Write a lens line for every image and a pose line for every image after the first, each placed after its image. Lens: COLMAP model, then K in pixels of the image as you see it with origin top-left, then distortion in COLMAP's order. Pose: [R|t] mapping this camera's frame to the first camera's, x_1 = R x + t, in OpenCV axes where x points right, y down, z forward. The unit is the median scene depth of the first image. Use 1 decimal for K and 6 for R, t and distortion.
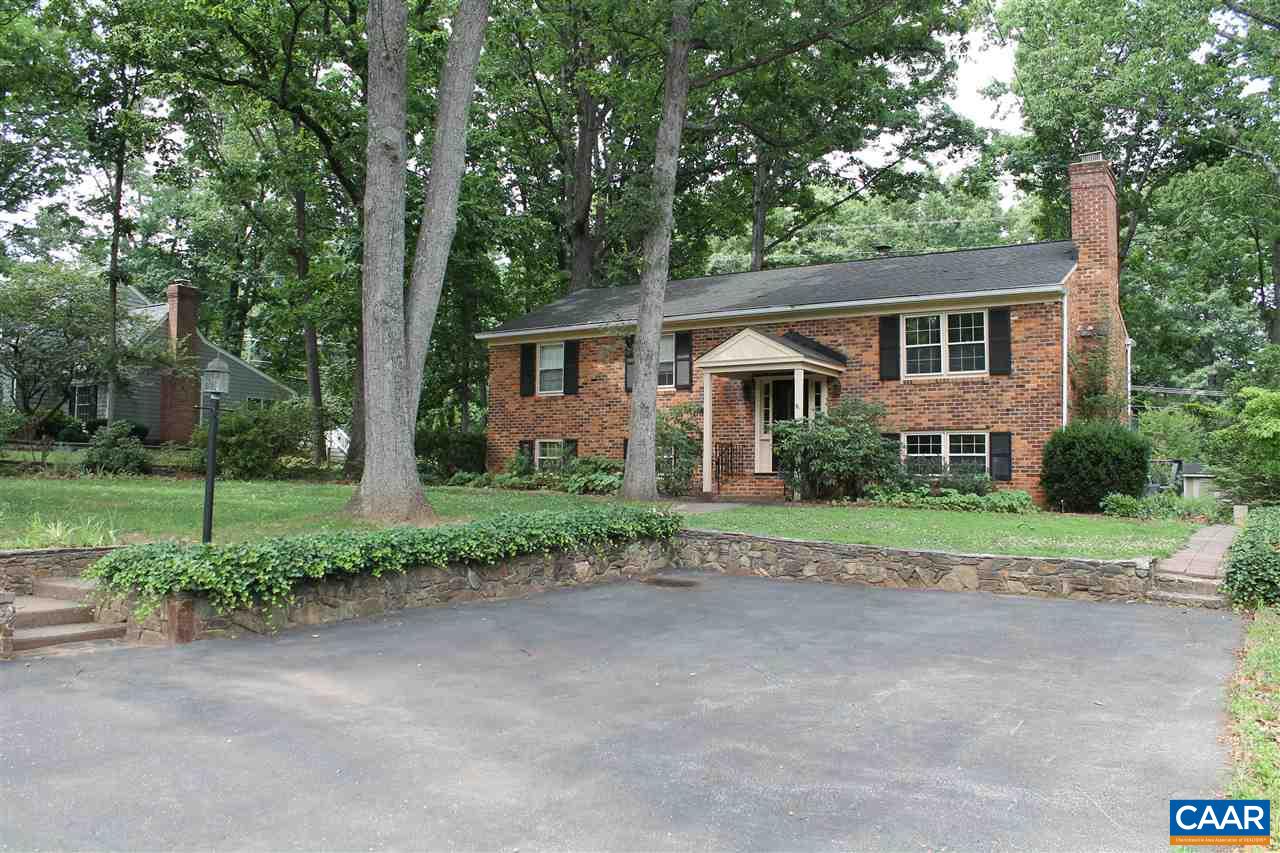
lens RADIAL K [[1078.7, 0, 640.0], [0, 1078.7, 426.5], [0, 0, 1]] dist [-0.163252, 0.136977]
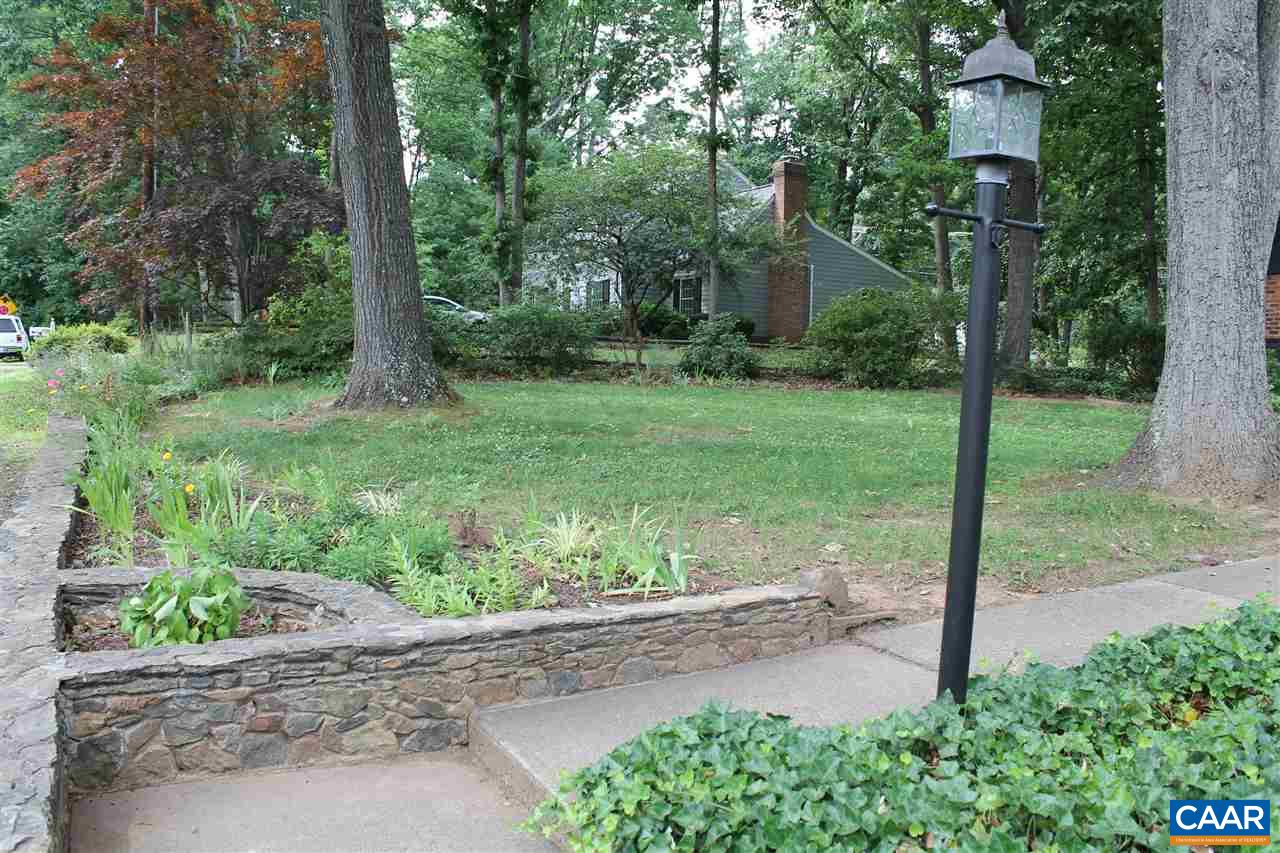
lens RADIAL K [[1078.7, 0, 640.0], [0, 1078.7, 426.5], [0, 0, 1]] dist [-0.163252, 0.136977]
pose [[0.855591, 0.039912, -0.516112, -0.078421], [0.009887, 0.995581, 0.093380, 0.002543], [0.517558, -0.084998, 0.851416, 0.165211]]
